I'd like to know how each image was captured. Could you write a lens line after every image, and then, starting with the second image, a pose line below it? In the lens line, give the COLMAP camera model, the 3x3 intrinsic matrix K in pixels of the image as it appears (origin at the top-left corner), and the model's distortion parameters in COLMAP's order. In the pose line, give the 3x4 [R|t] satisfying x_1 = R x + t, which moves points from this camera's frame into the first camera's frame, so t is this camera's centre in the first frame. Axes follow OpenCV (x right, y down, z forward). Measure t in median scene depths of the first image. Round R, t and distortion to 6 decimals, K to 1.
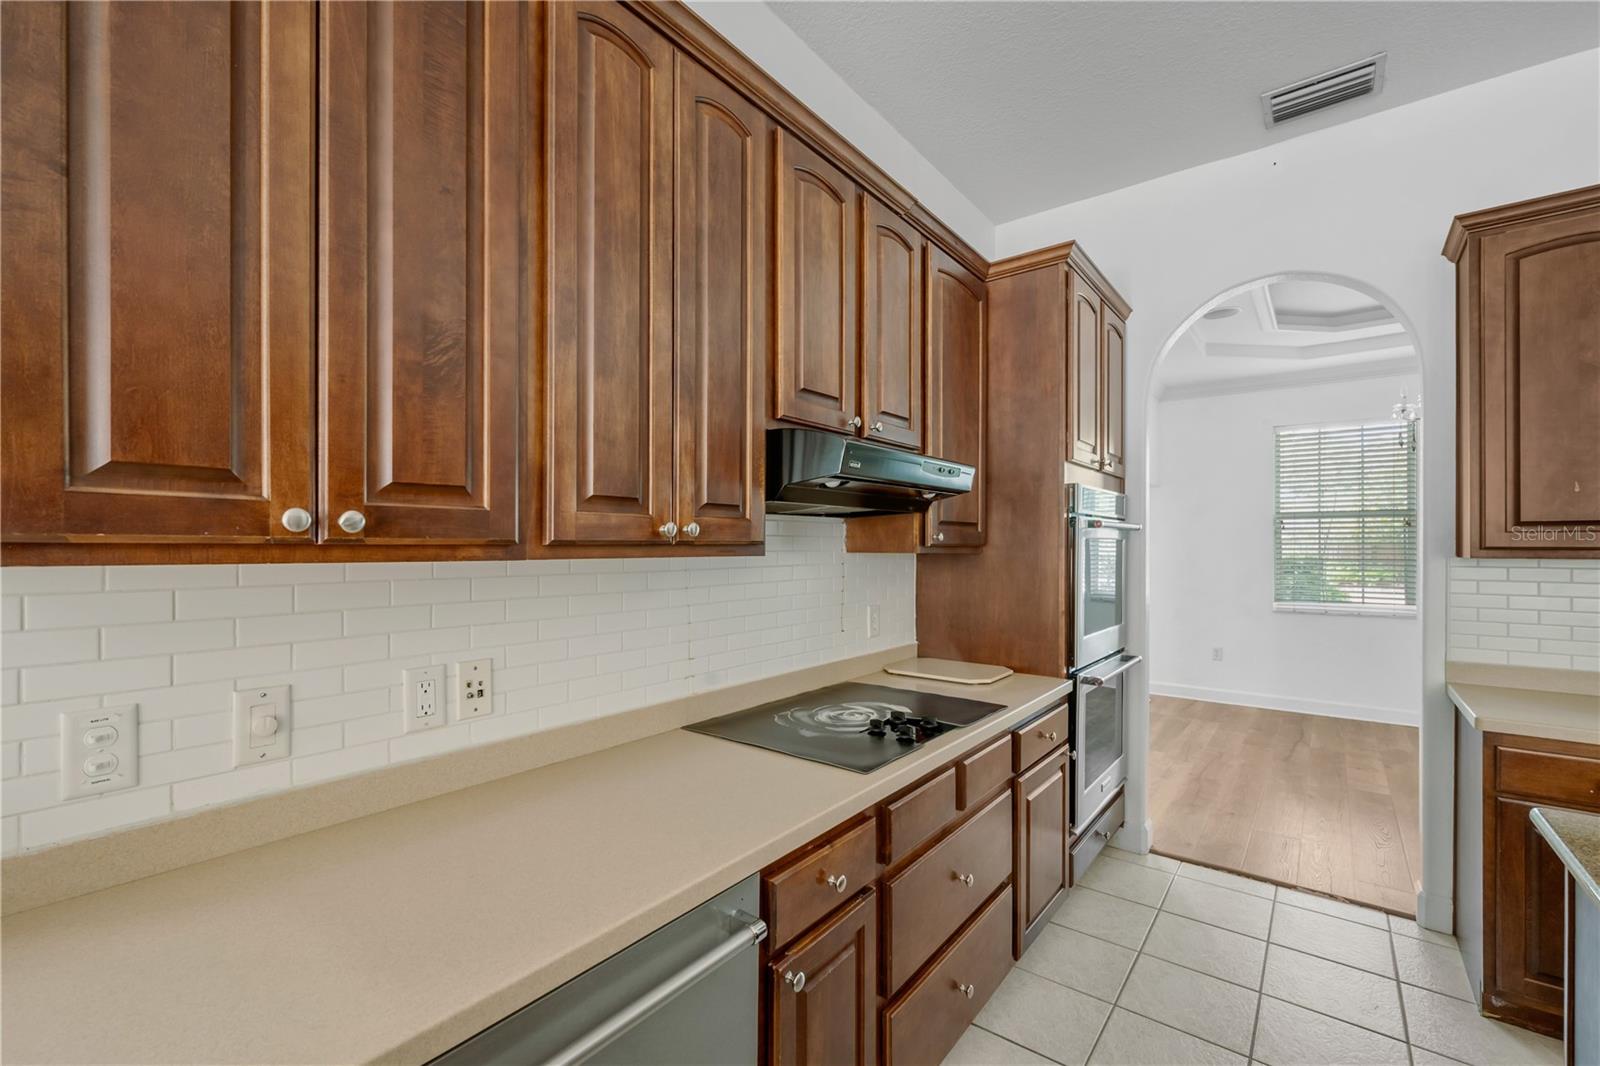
lens RADIAL K [[681.4, 0, 802.9], [0, 681.4, 542.3], [0, 0, 1]] dist [-0.001255, -0.000492]
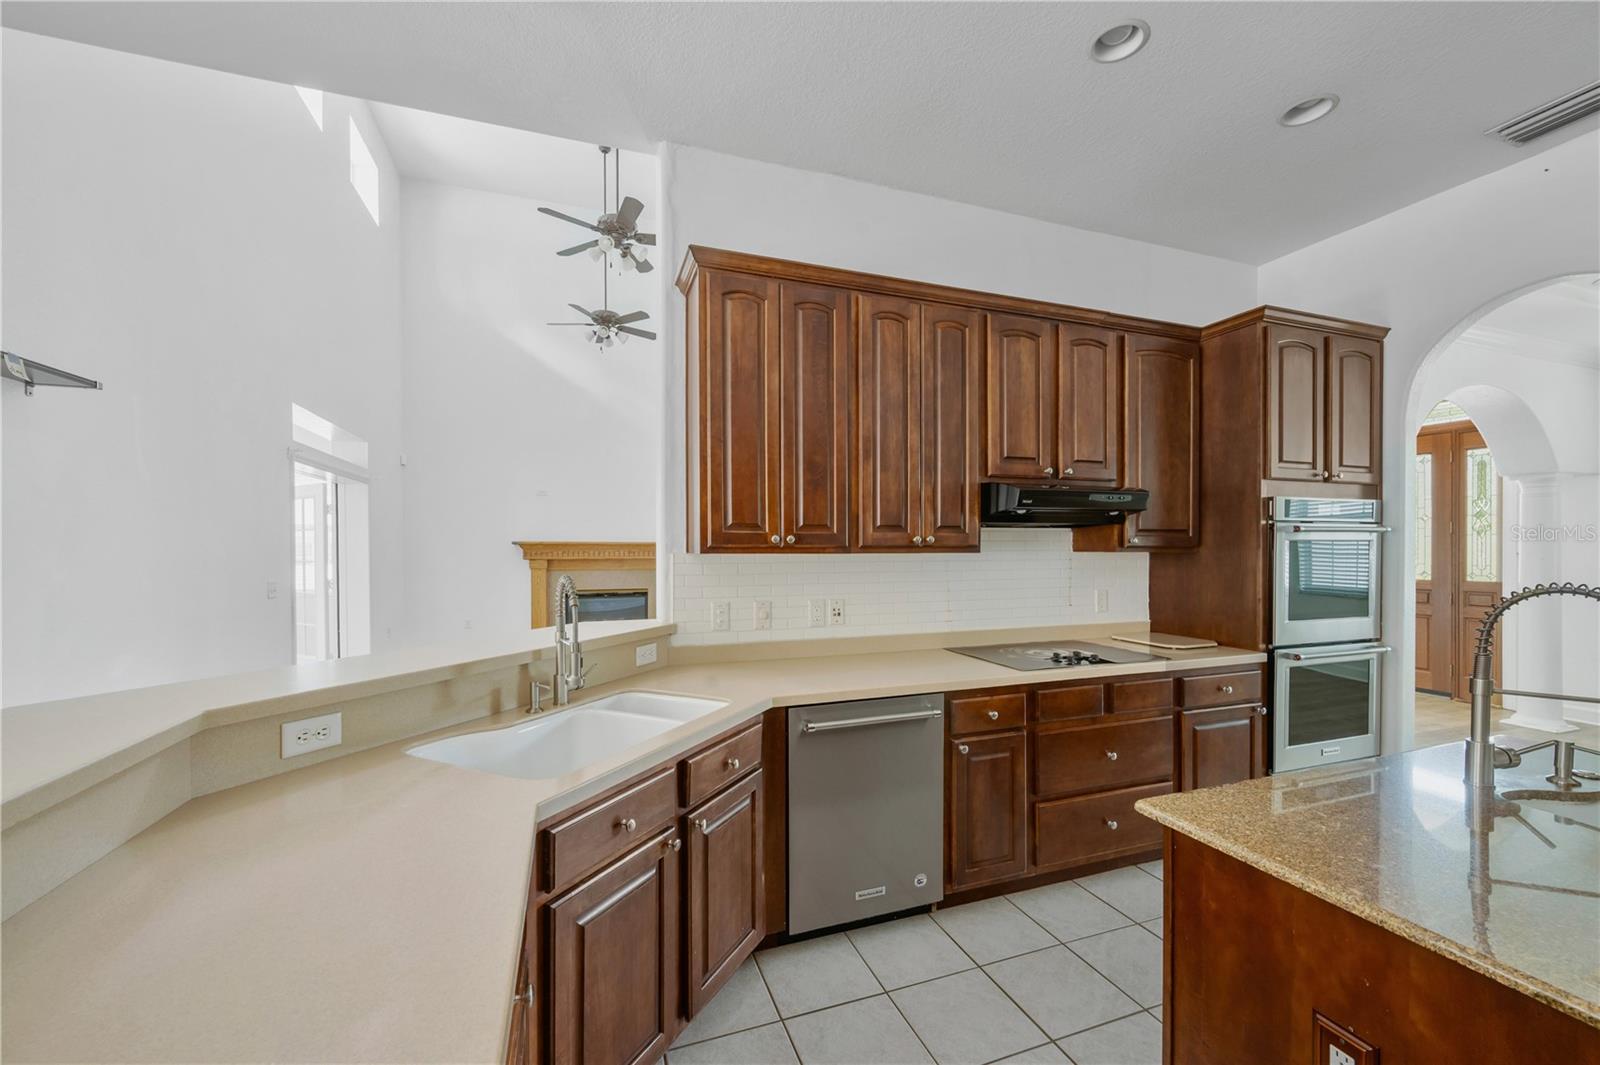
lens RADIAL K [[641.4, 0, 805.7], [0, 641.4, 555.8], [0, 0, 1]] dist [0.000864, -0.000010]
pose [[0.848656, 0.007077, -0.528897, 0.478120], [0.004144, 0.999791, 0.020027, -0.008789], [0.528929, -0.019188, 0.848449, -0.734187]]
